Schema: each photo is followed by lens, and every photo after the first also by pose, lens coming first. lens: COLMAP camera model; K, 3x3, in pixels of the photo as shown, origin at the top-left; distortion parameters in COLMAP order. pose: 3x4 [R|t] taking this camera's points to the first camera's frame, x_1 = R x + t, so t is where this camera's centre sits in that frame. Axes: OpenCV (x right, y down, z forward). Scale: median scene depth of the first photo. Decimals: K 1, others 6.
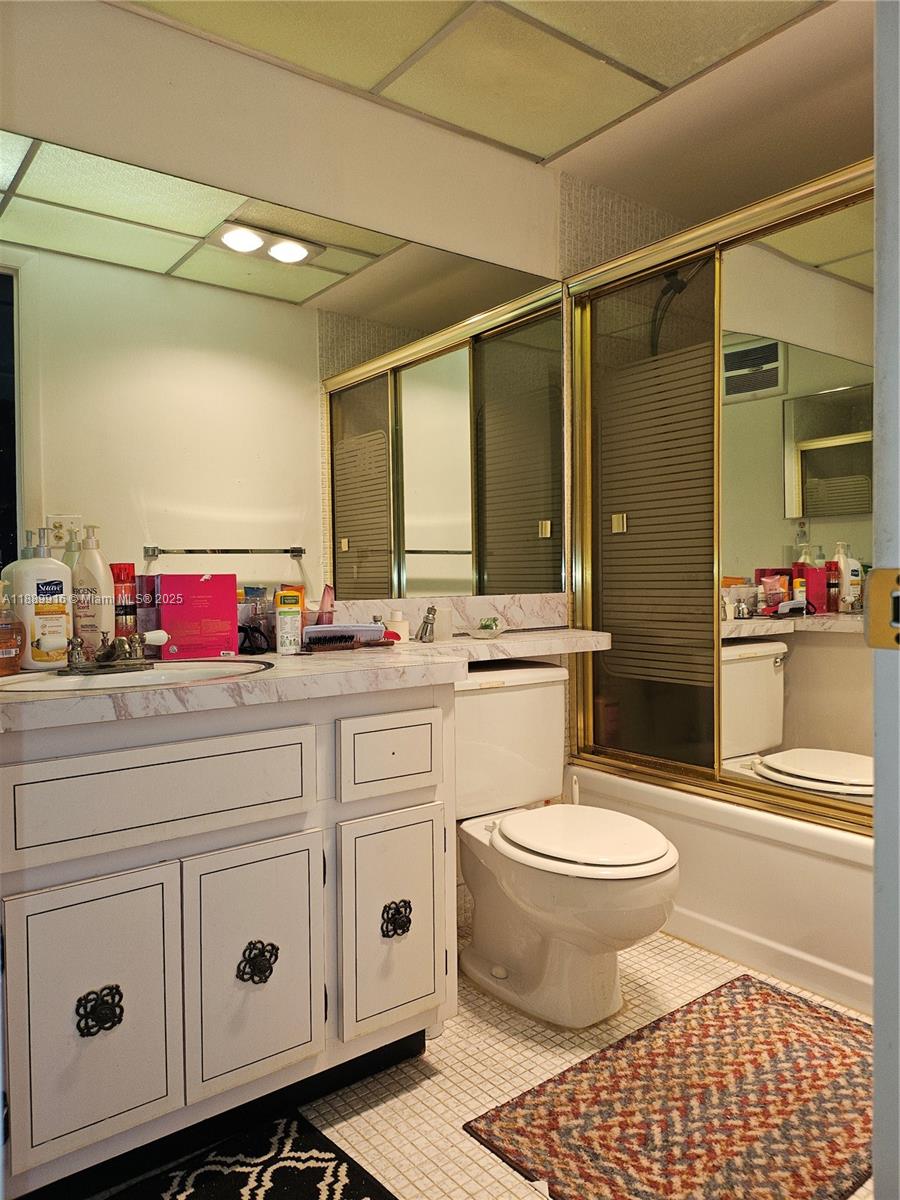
lens RADIAL K [[853.4, 0, 455.1], [0, 853.4, 587.1], [0, 0, 1]] dist [0.067498, -0.072606]
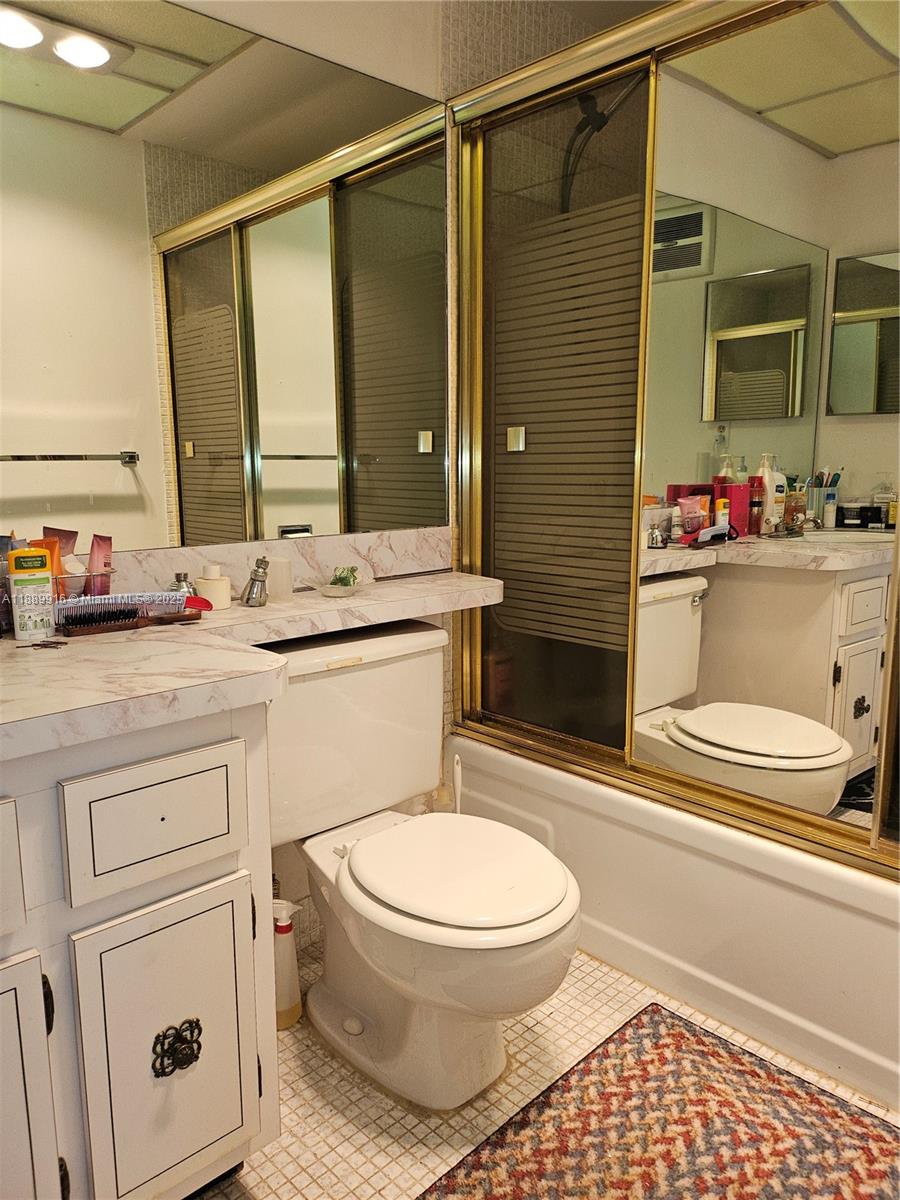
lens RADIAL K [[853.4, 0, 455.8], [0, 853.4, 597.5], [0, 0, 1]] dist [0.067498, -0.072606]
pose [[0.993918, -0.010074, 0.109665, 0.060130], [-0.005736, 0.989719, 0.142908, -0.052008], [-0.109977, -0.142667, 0.983642, 0.260856]]
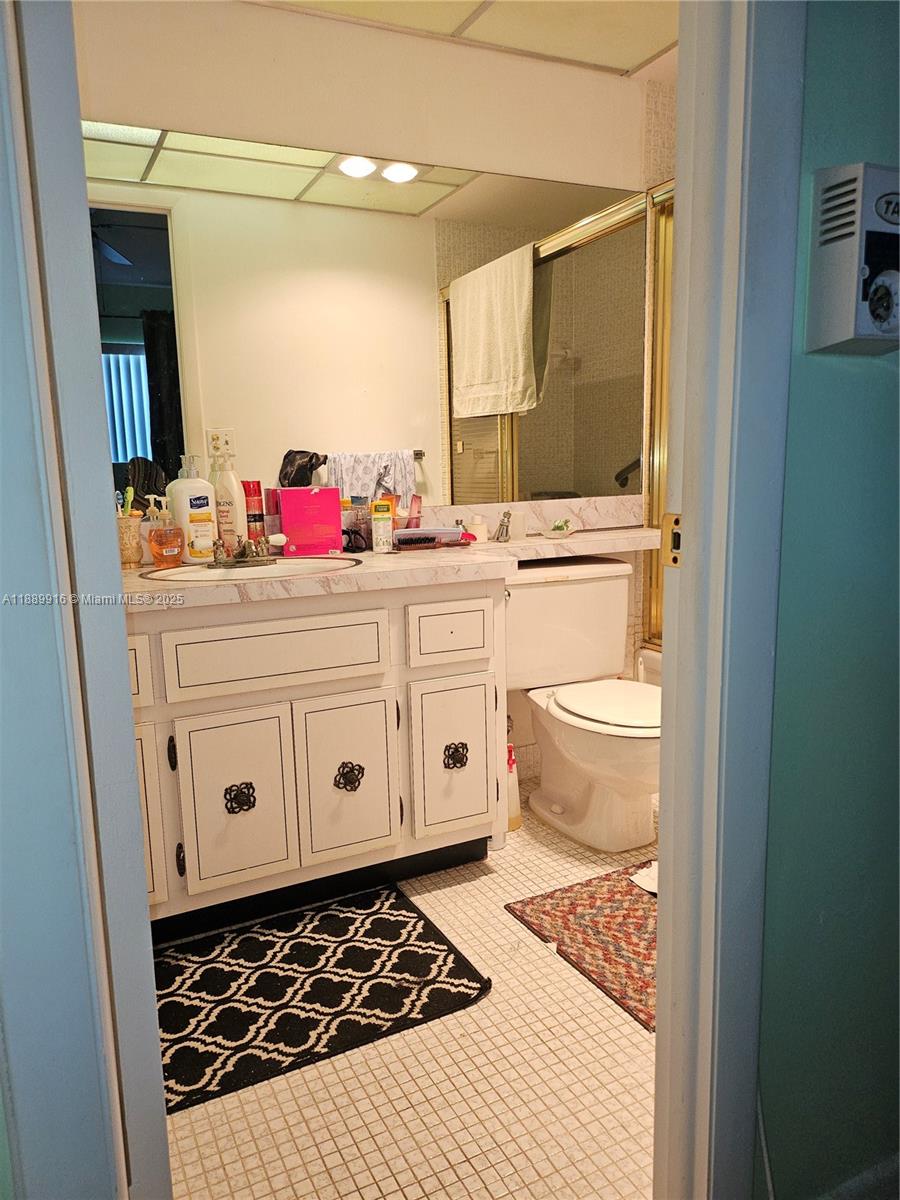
lens RADIAL K [[853.4, 0, 439.3], [0, 853.4, 603.4], [0, 0, 1]] dist [0.067498, -0.072606]
pose [[0.979762, 0.018050, -0.199351, 0.121874], [0.012313, 0.988605, 0.150028, -0.030025], [0.199788, -0.149446, 0.968375, -0.173834]]
